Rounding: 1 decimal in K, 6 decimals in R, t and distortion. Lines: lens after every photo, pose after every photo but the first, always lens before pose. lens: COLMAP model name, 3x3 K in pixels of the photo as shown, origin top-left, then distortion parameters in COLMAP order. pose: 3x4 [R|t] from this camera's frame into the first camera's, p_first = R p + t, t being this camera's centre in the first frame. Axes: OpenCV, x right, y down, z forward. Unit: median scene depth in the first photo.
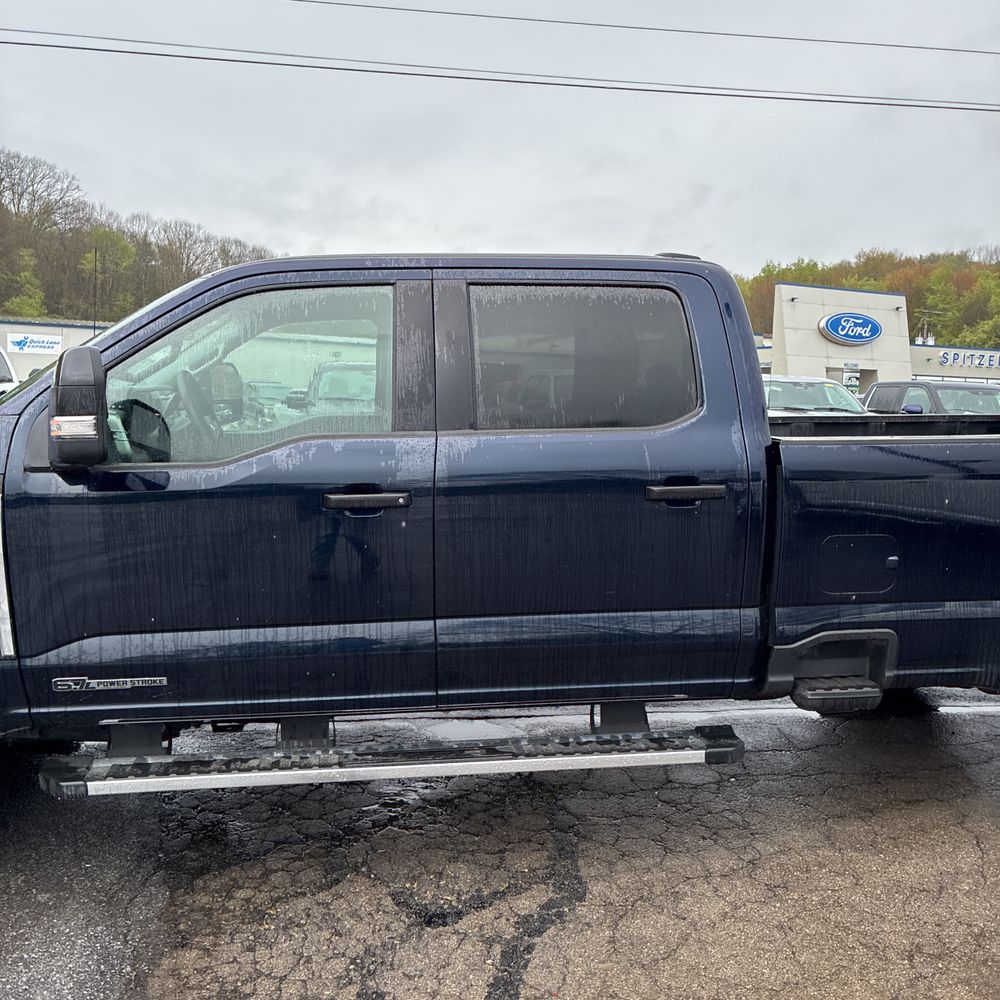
lens RADIAL K [[1022.2, 0, 484.5], [0, 1022.2, 500.2], [0, 0, 1]] dist [0.007287, 0.030373]
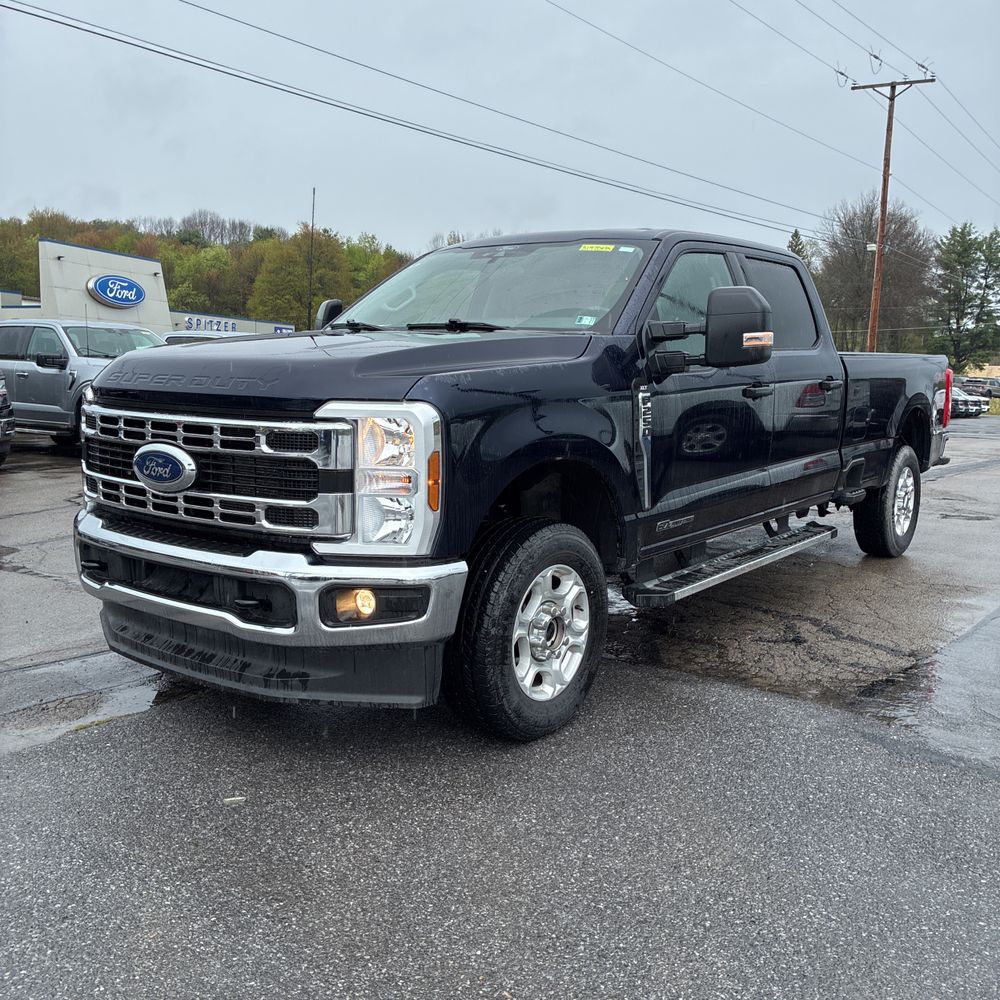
lens RADIAL K [[1024.9, 0, 498.4], [0, 1024.9, 494.4], [0, 0, 1]] dist [0.034482, -0.014161]
pose [[0.707690, -0.092521, 0.700439, -0.108618], [0.073897, 0.995644, 0.056852, 0.002708], [-0.702648, 0.011527, 0.711445, 0.010330]]
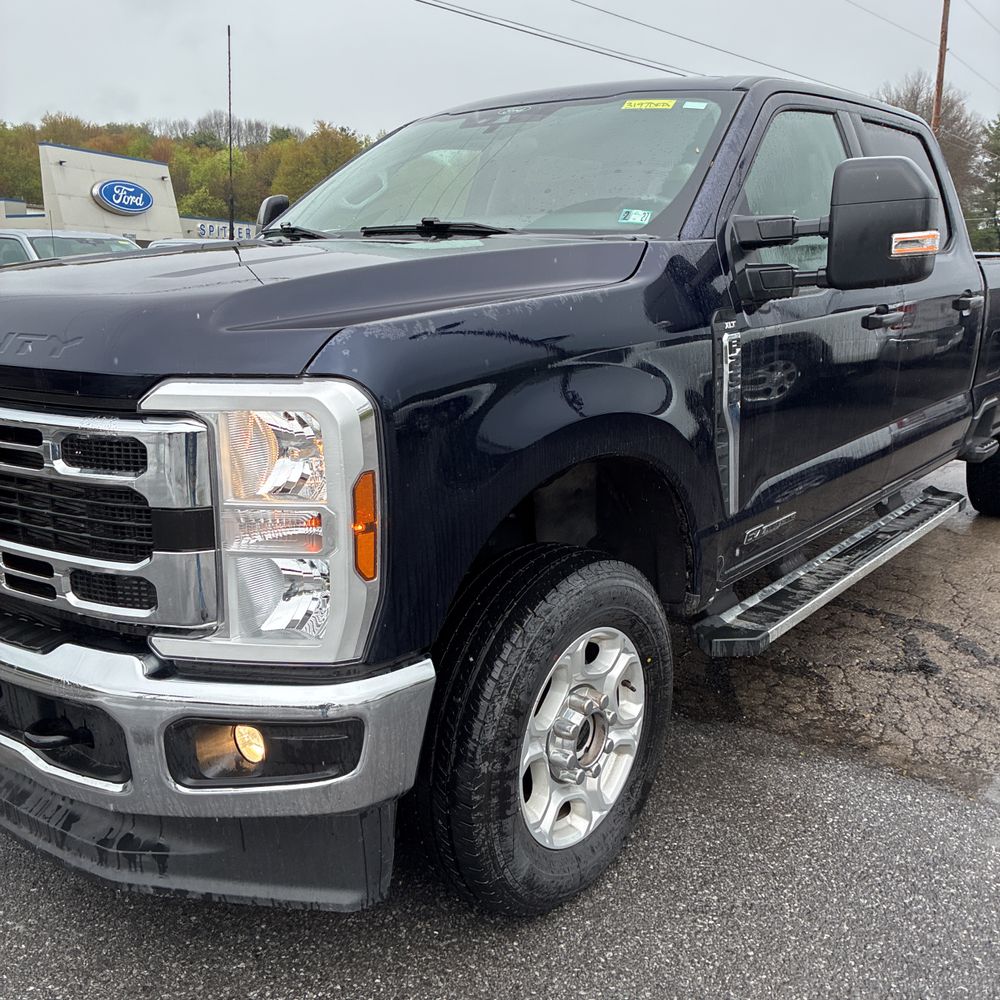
lens RADIAL K [[1026.5, 0, 497.3], [0, 1026.5, 498.0], [0, 0, 1]] dist [-0.028458, 0.099068]
pose [[0.725120, -0.167746, 0.667879, -0.082890], [0.089340, 0.984596, 0.150296, -0.000950], [-0.682803, -0.049314, 0.728936, 0.033600]]
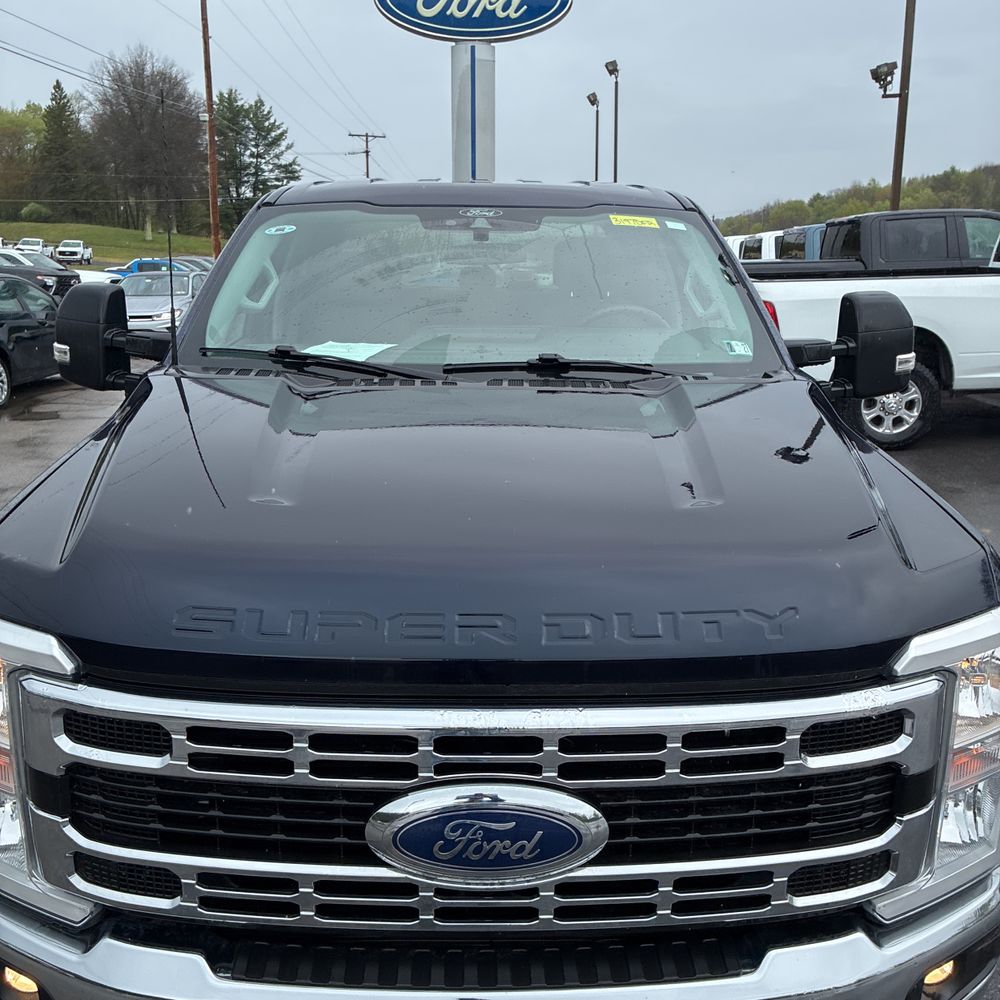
lens RADIAL K [[1007.8, 0, 498.4], [0, 1007.8, 512.4], [0, 0, 1]] dist [0.028267, -0.017082]
pose [[0.105594, -0.275861, 0.955380, -0.100281], [0.105796, 0.958415, 0.265044, -0.016227], [-0.988765, 0.073088, 0.130388, 0.080516]]
